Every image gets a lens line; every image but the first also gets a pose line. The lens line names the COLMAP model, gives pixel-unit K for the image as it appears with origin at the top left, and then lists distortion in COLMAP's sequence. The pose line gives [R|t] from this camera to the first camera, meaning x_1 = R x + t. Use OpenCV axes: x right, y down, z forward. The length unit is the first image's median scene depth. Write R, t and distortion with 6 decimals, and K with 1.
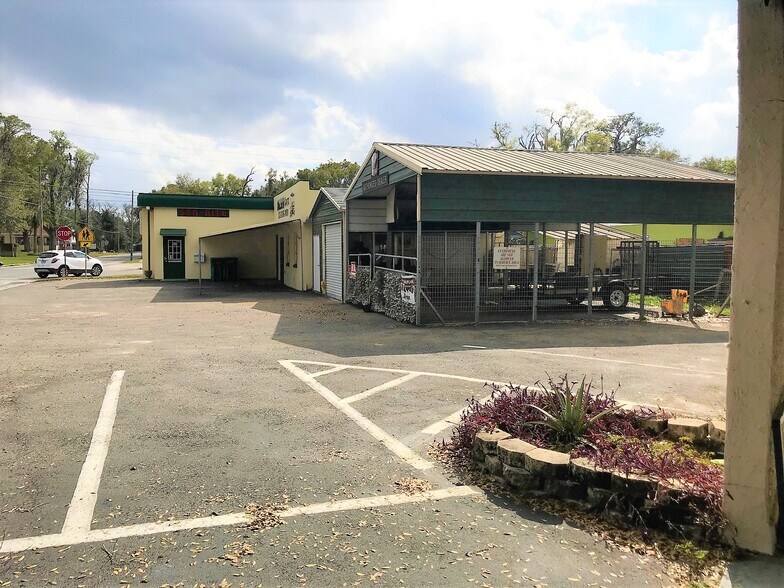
lens RADIAL K [[637.4, 0, 392.0], [0, 637.4, 294.0], [0, 0, 1]] dist [0.011780, -0.004705]
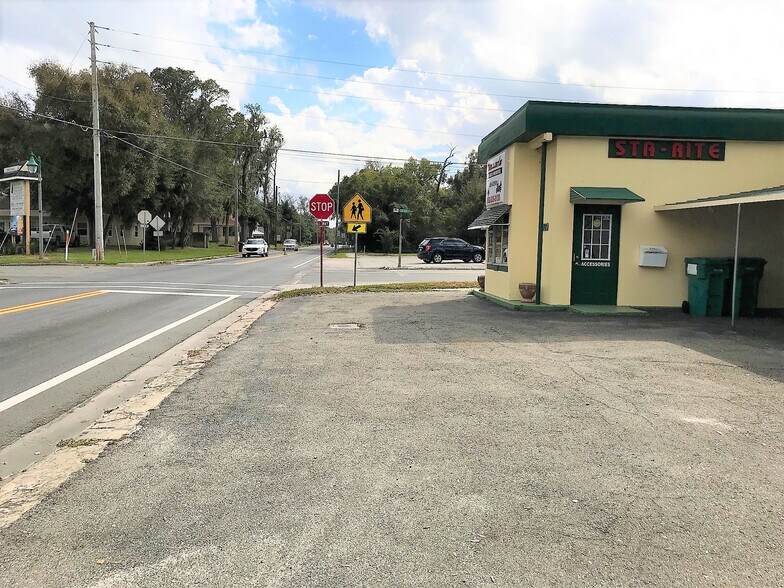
lens RADIAL K [[637.4, 0, 392.0], [0, 637.4, 294.0], [0, 0, 1]] dist [0.011780, -0.004705]
pose [[0.973402, 0.031589, -0.226914, -0.165312], [-0.030265, 0.999499, 0.009309, -0.013749], [0.227094, -0.002194, 0.973870, 0.243596]]
